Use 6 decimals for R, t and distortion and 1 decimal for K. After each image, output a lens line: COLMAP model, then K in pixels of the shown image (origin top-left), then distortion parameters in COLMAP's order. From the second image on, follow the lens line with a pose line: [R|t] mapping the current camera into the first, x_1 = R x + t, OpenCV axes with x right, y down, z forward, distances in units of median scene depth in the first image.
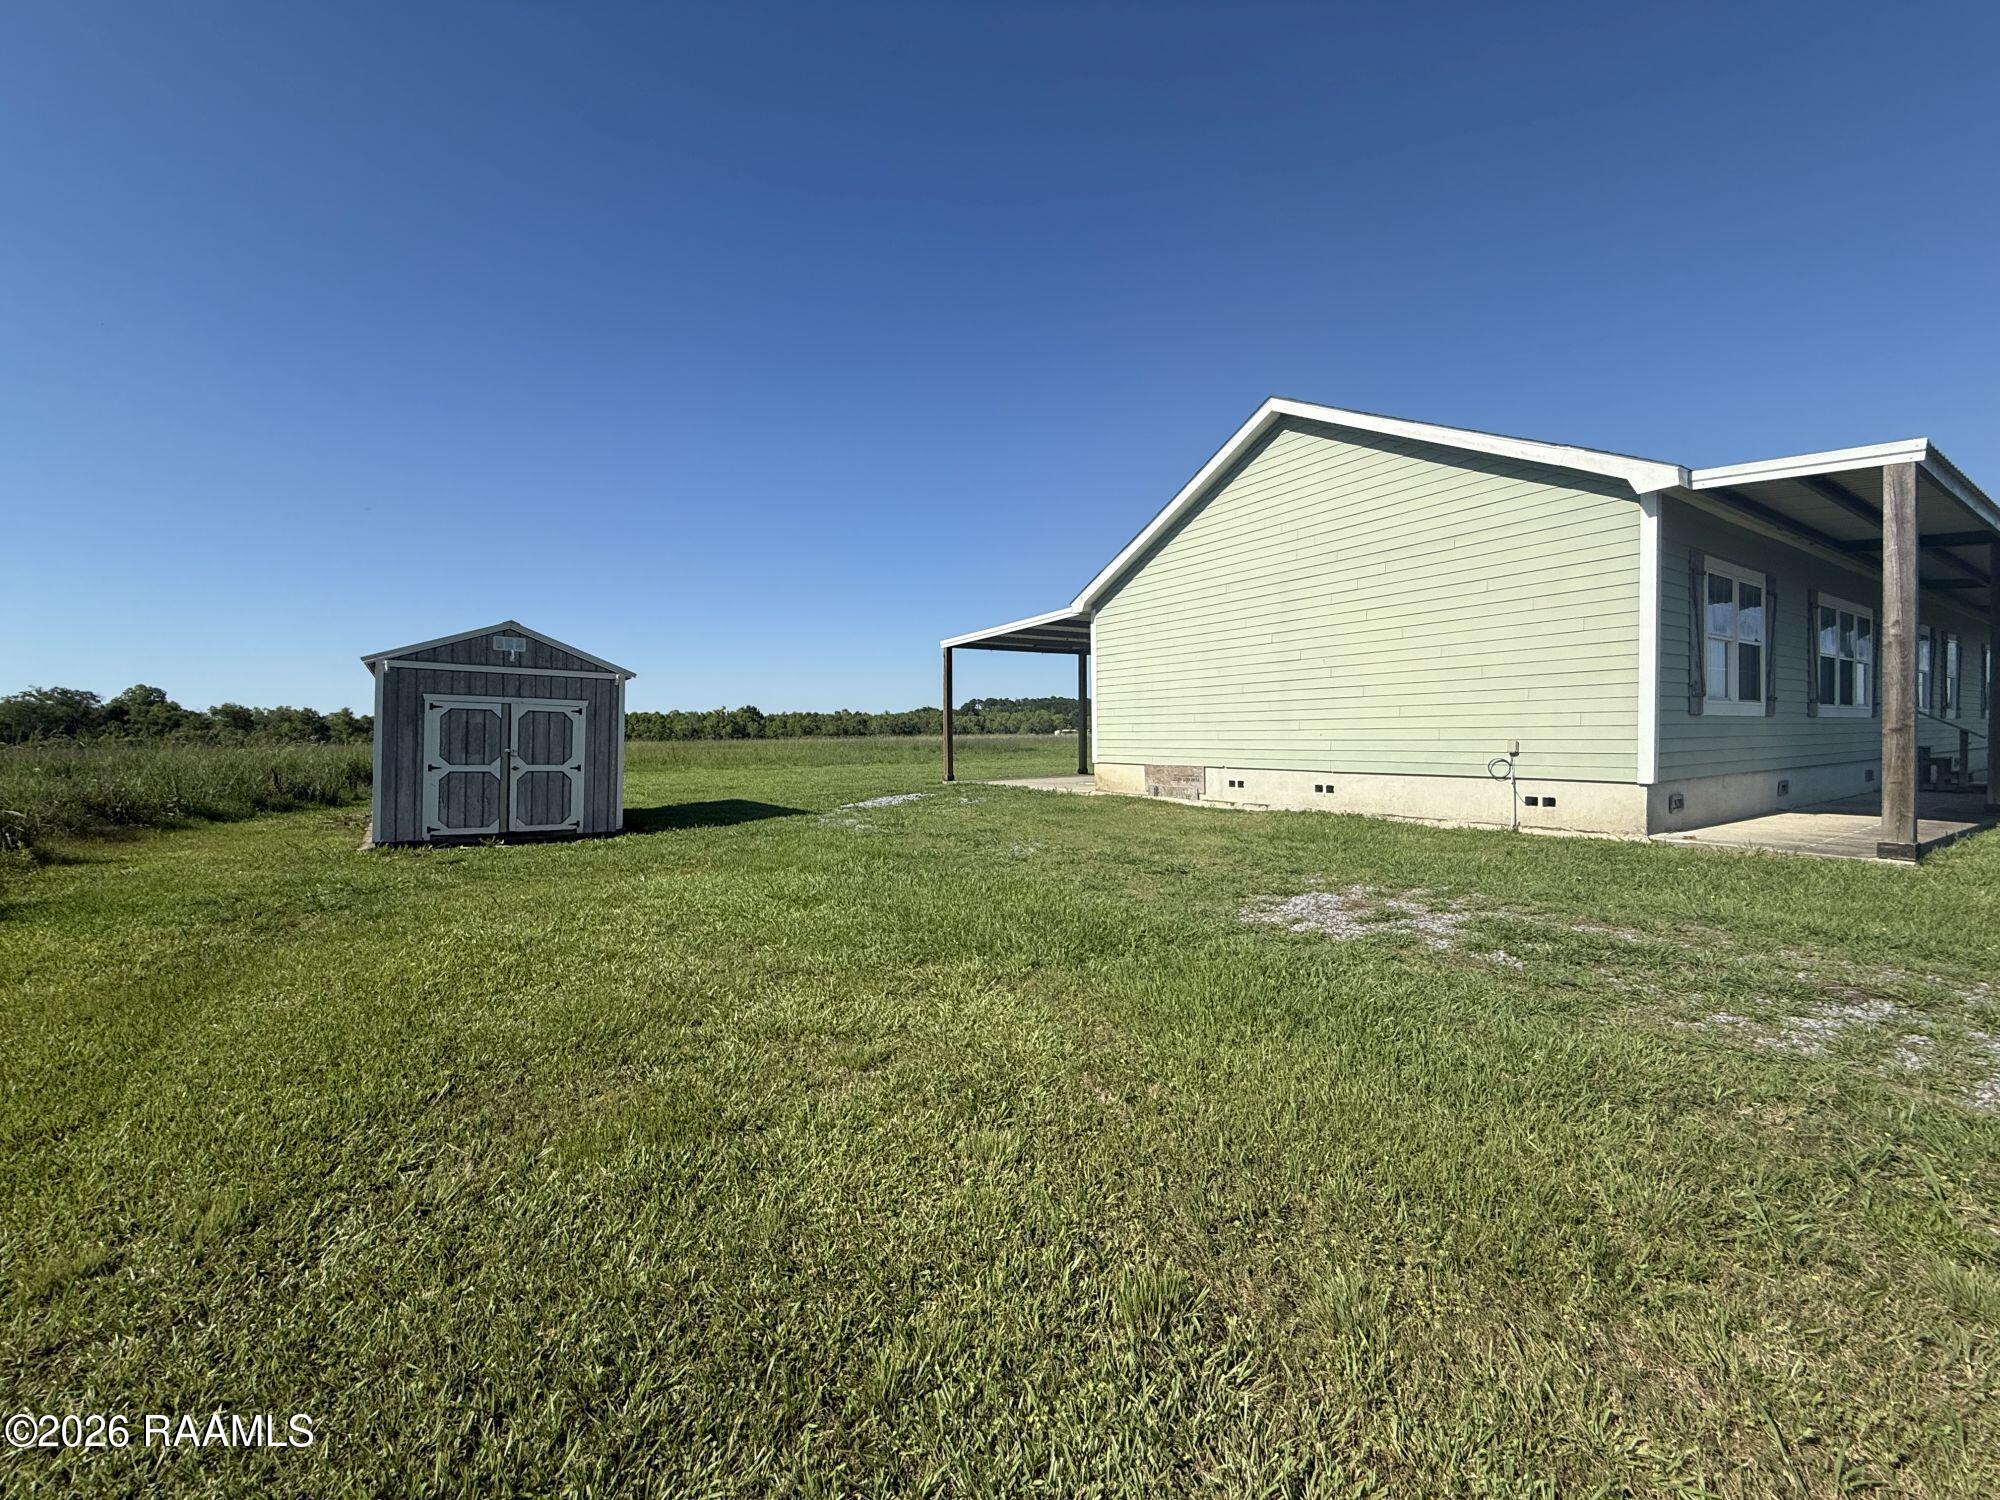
lens RADIAL K [[802.9, 0, 992.2], [0, 802.9, 751.0], [0, 0, 1]] dist [0.000602, 0.000055]
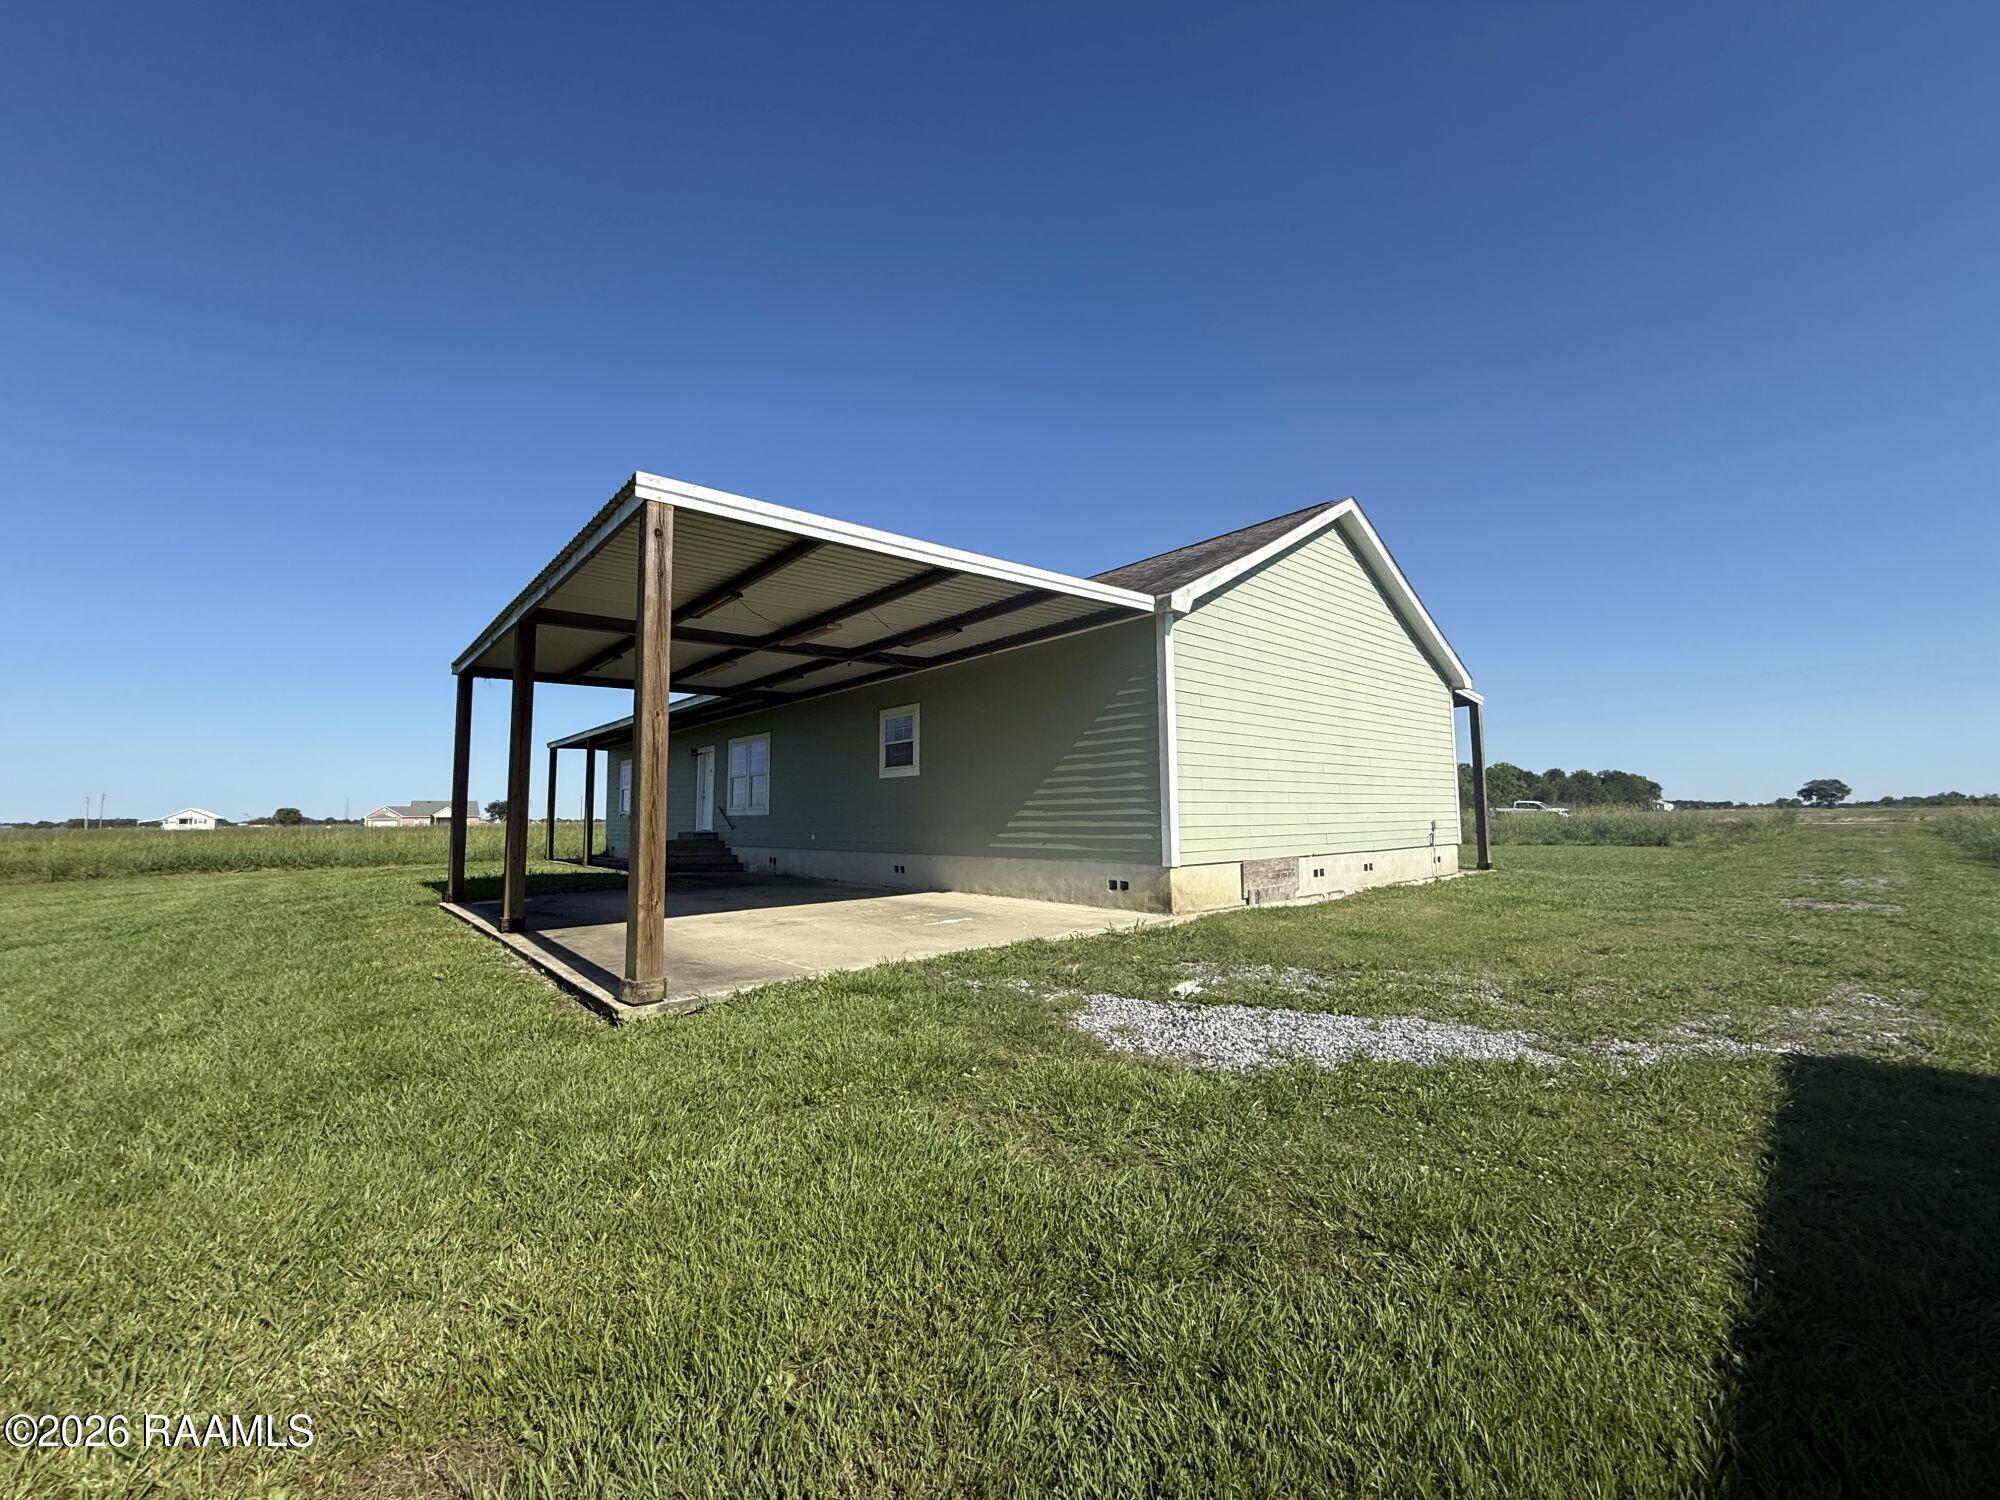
lens RADIAL K [[802.9, 0, 992.2], [0, 802.9, 751.0], [0, 0, 1]] dist [0.000602, 0.000055]
pose [[-0.144365, 0.086671, 0.985721, -0.513060], [0.027538, 0.996123, -0.083553, -0.028315], [-0.989141, 0.015083, -0.146192, 1.403844]]
